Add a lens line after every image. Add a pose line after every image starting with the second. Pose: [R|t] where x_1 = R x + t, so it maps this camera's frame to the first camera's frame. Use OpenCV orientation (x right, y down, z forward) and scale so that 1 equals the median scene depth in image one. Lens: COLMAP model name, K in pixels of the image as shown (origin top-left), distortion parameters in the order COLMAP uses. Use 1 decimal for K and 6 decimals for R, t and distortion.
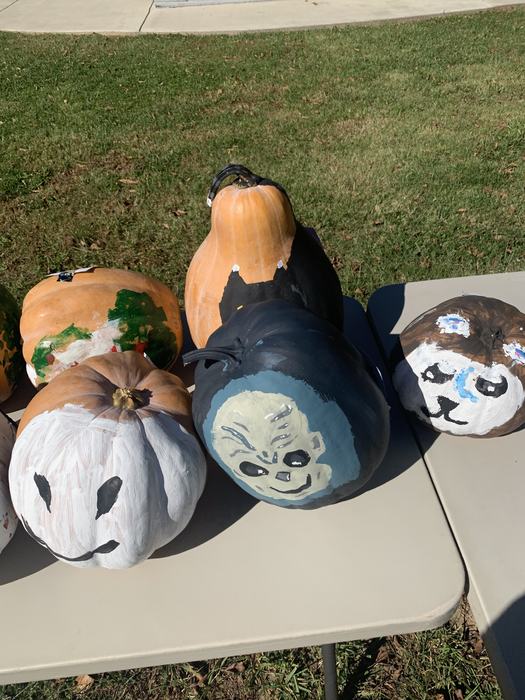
lens RADIAL K [[542.0, 0, 261.1], [0, 542.0, 349.7], [0, 0, 1]] dist [0.008437, -0.000322]
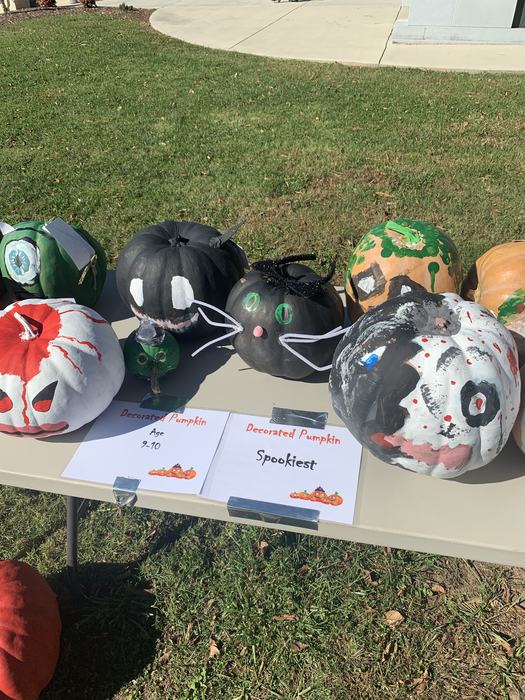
lens RADIAL K [[542.0, 0, 263.1], [0, 542.0, 348.5], [0, 0, 1]] dist [0.008437, -0.000322]
pose [[0.955534, 0.192939, -0.223002, -0.138353], [-0.205160, 0.978180, -0.032774, 0.054199], [0.211813, 0.077067, 0.974267, -0.050756]]
